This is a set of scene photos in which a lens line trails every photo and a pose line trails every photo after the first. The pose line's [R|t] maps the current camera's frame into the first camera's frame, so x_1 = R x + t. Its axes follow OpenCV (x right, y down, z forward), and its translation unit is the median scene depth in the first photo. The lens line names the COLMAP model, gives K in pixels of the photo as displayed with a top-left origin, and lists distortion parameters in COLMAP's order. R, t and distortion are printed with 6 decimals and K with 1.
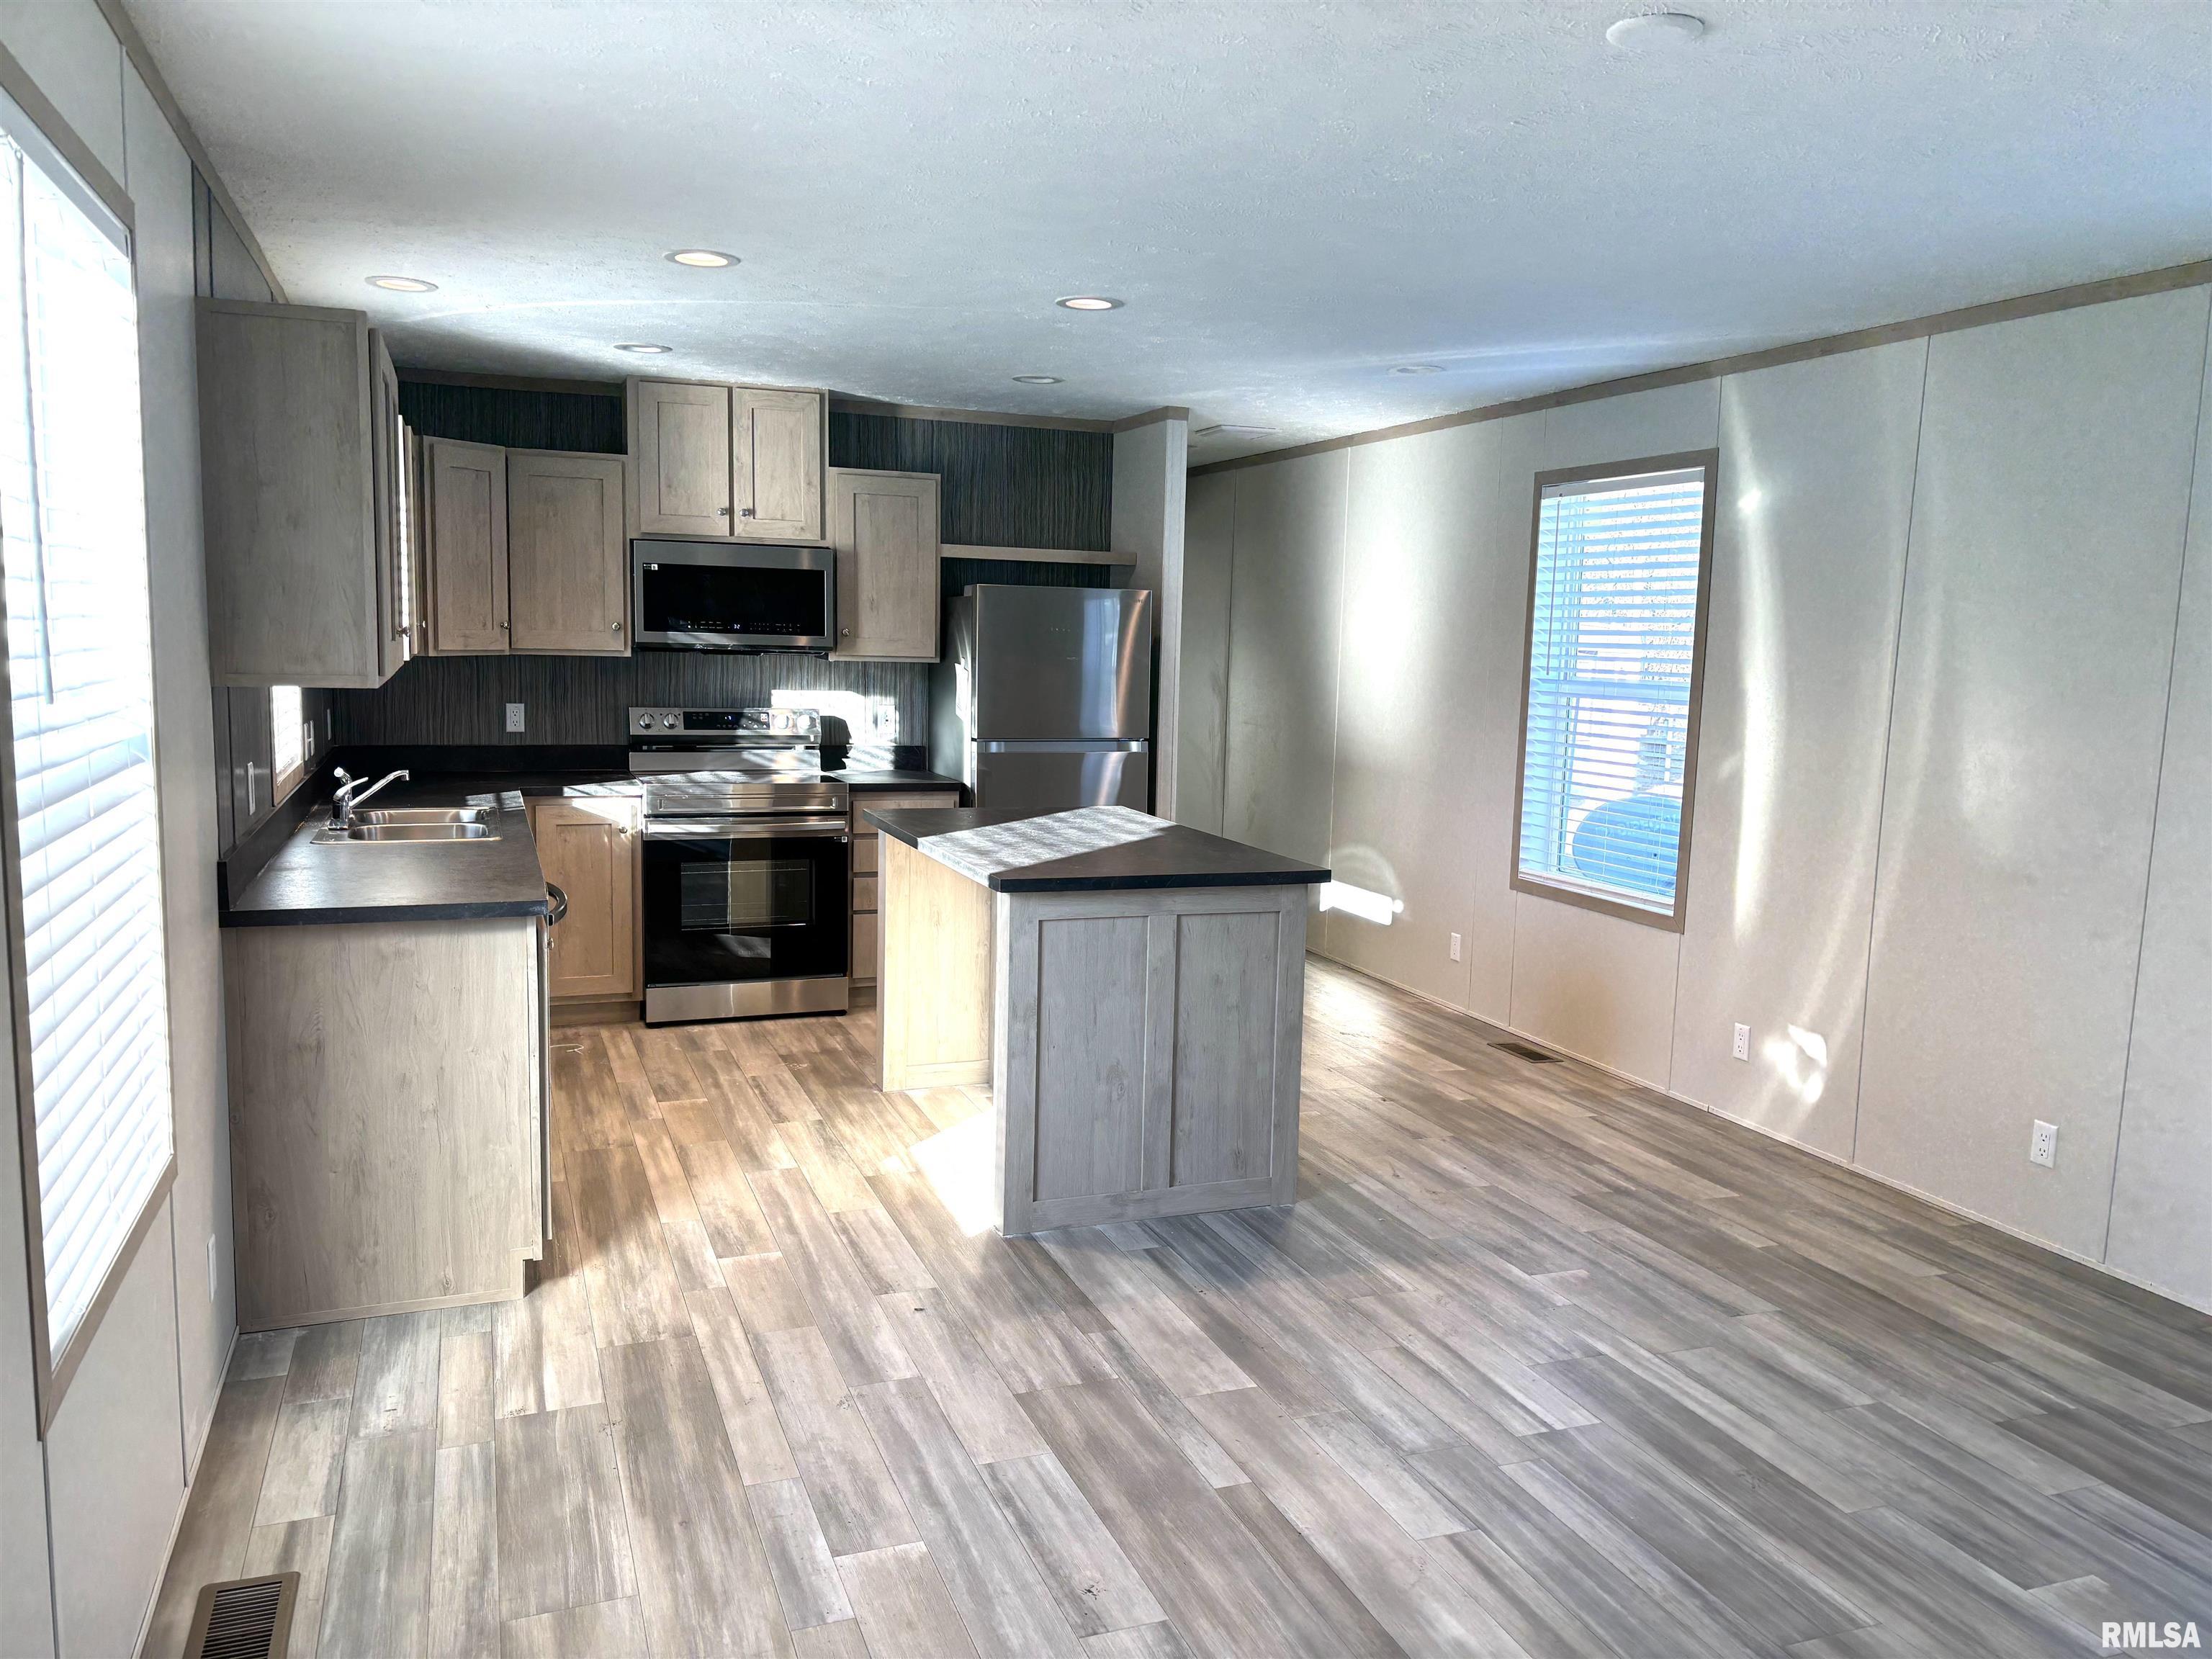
lens RADIAL K [[1673.5, 0, 1113.9], [0, 1673.5, 829.4], [0, 0, 1]] dist [0.072660, -0.074245]
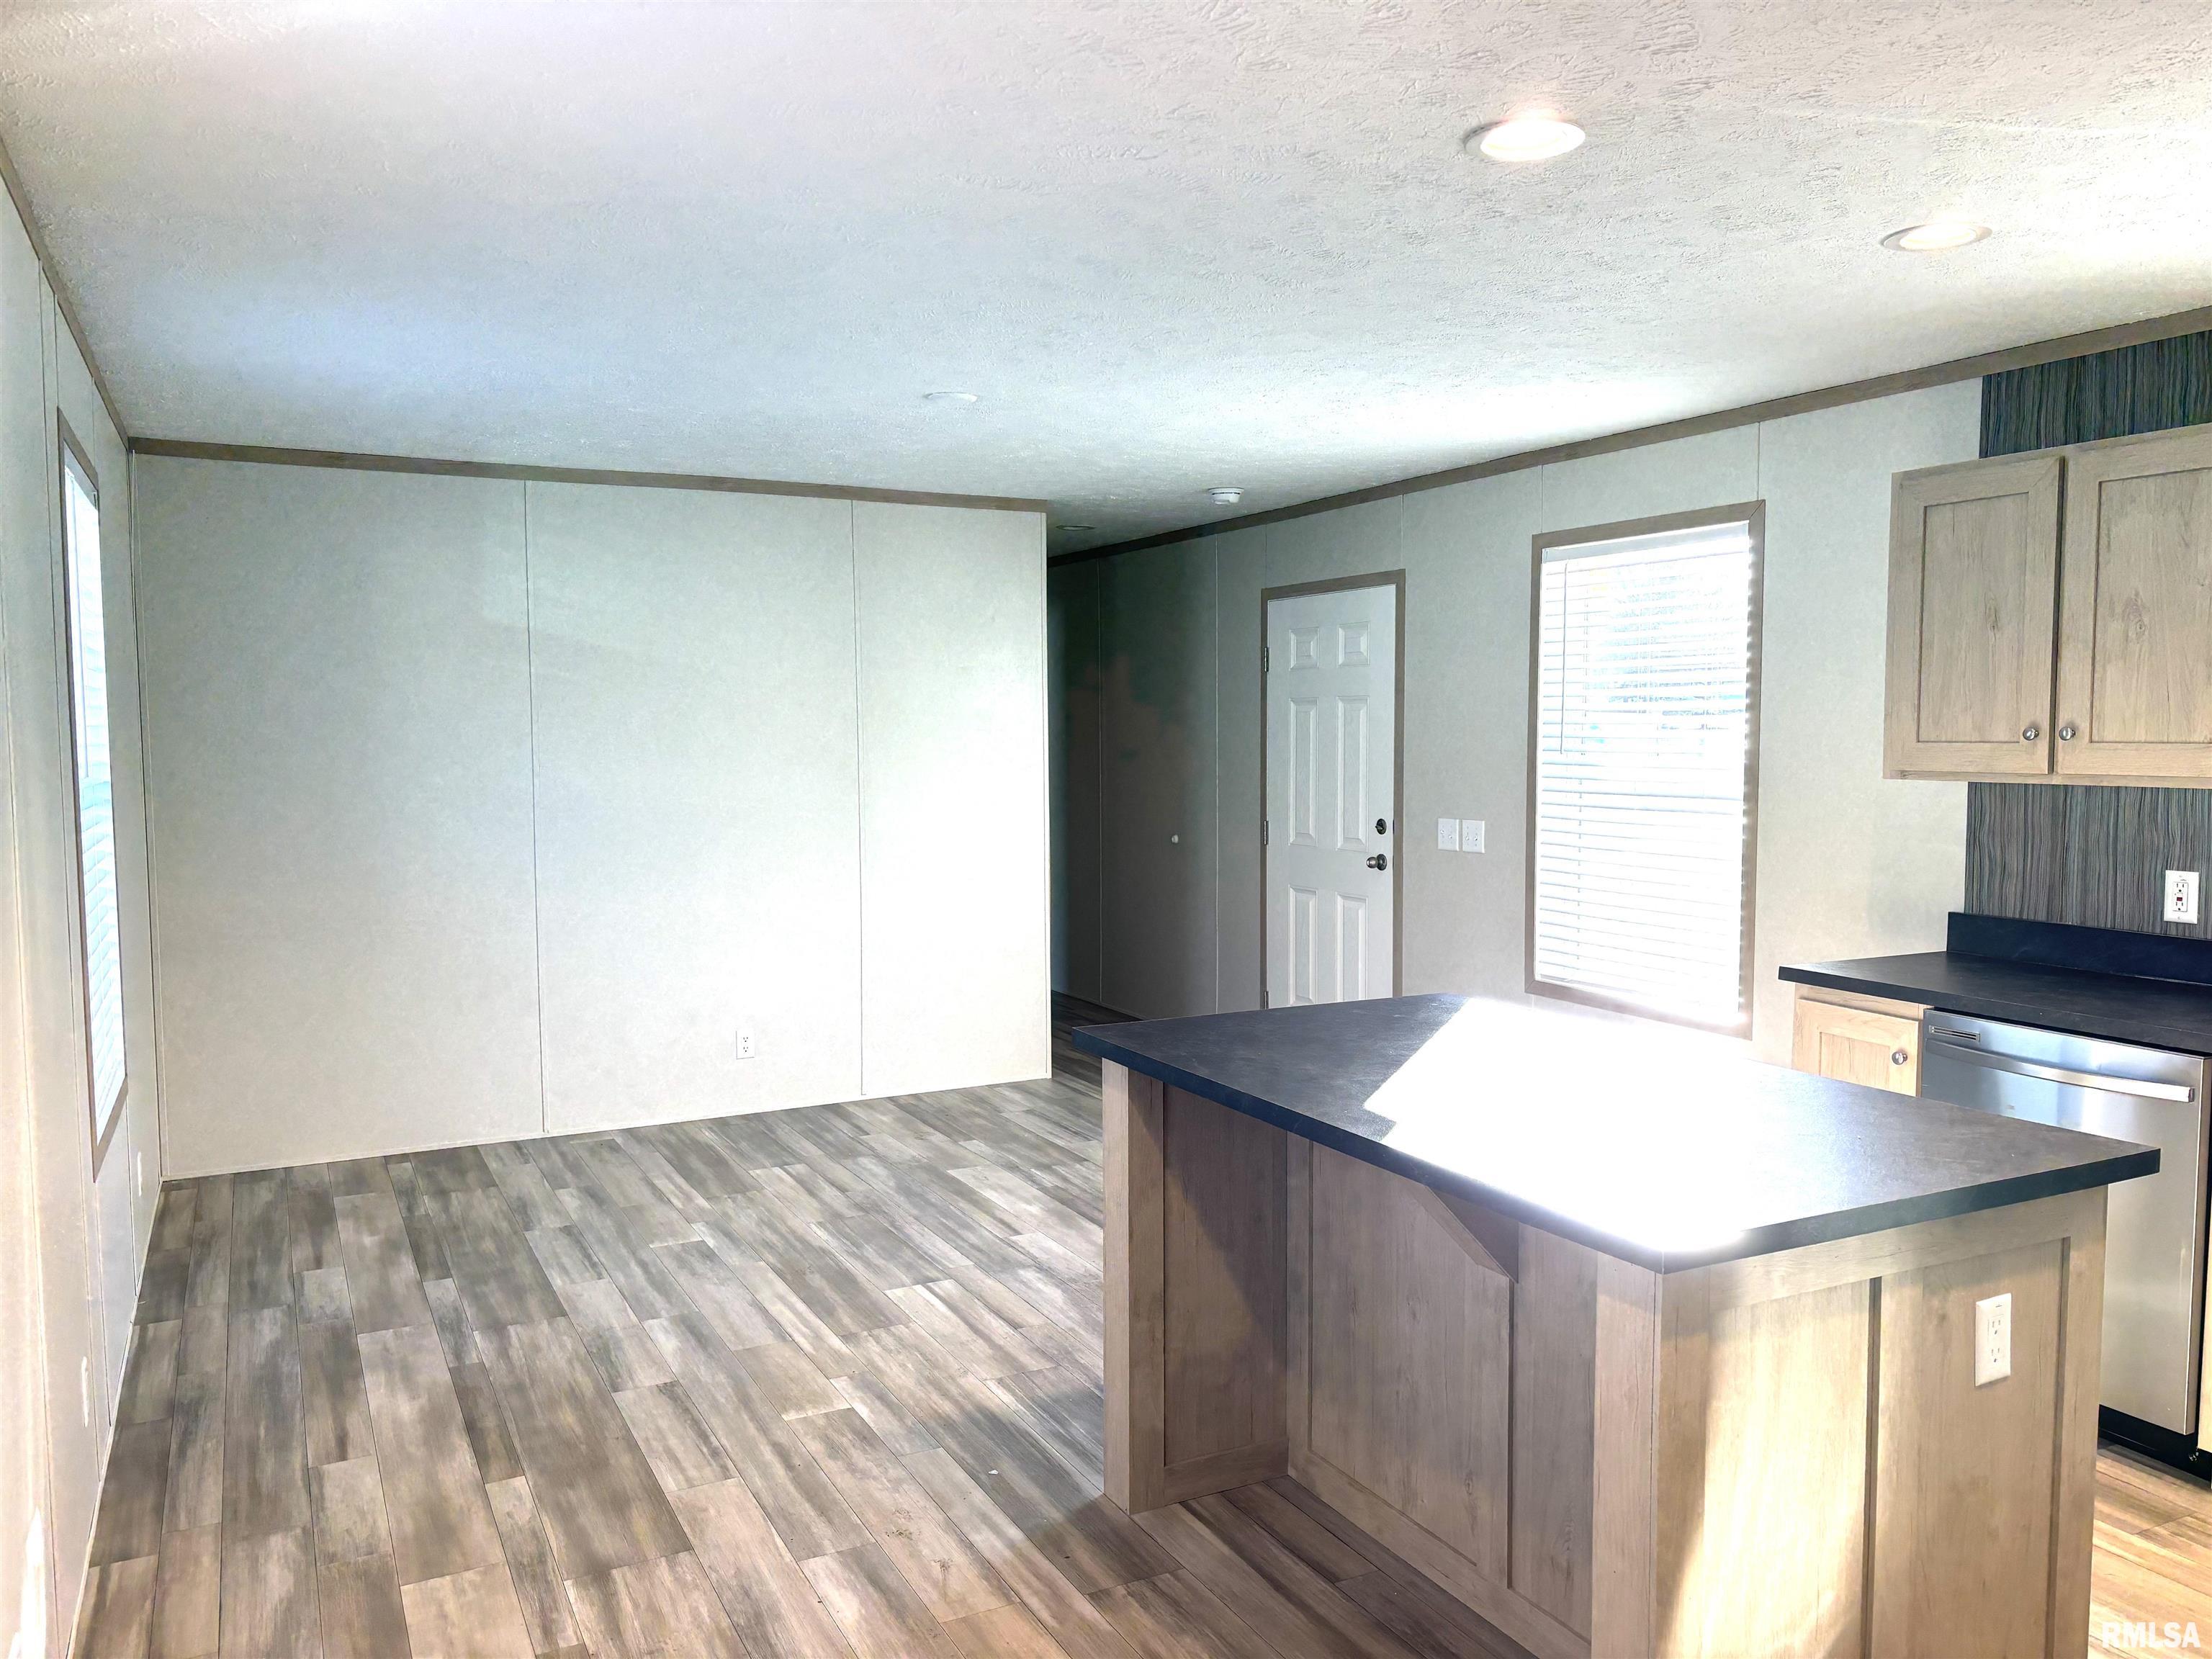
lens RADIAL K [[1635.0, 0, 1133.1], [0, 1635.0, 895.8], [0, 0, 1]] dist [-0.046743, 0.074861]
pose [[-0.992459, -0.011092, -0.122074, 0.192976], [-0.037532, 0.975562, 0.216494, -0.190246], [0.116690, 0.219443, -0.968622, 1.696386]]
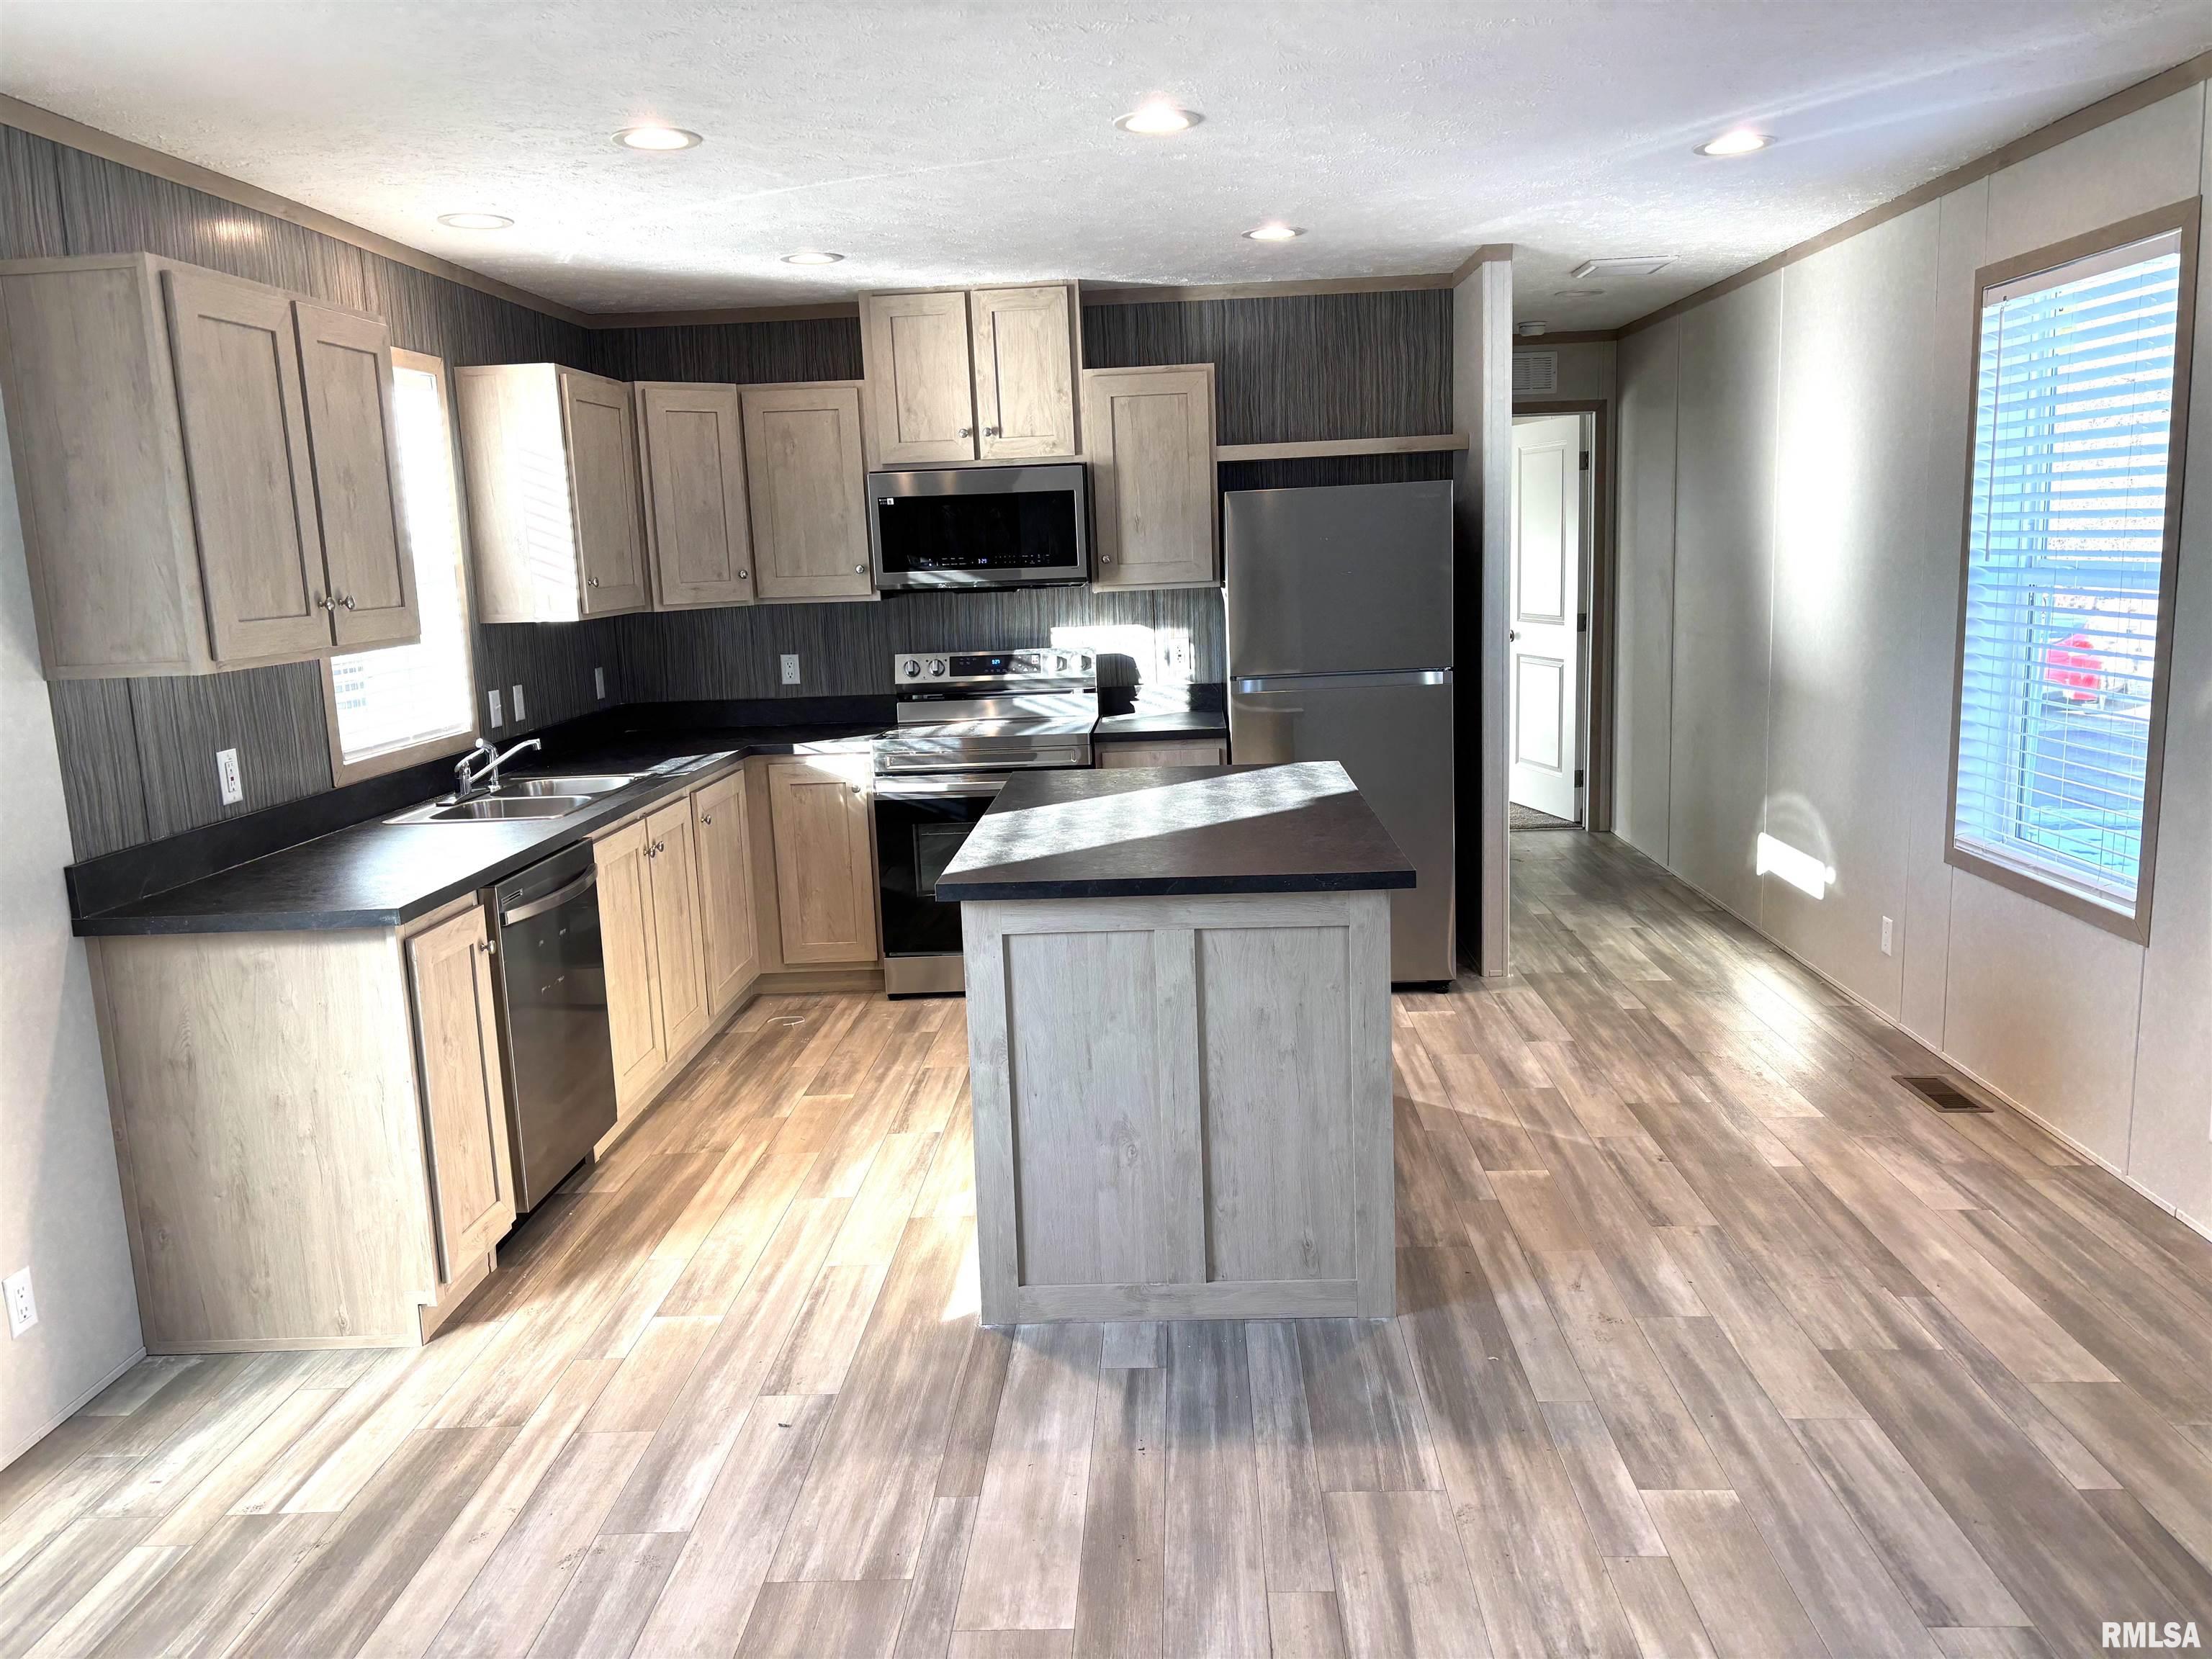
lens RADIAL K [[1673.5, 0, 1113.9], [0, 1673.5, 829.4], [0, 0, 1]] dist [0.072660, -0.074245]
pose [[0.916757, 0.006527, -0.399393, 0.302112], [0.015480, 0.998535, 0.051850, -0.033229], [0.399146, -0.053717, 0.915312, 0.294140]]
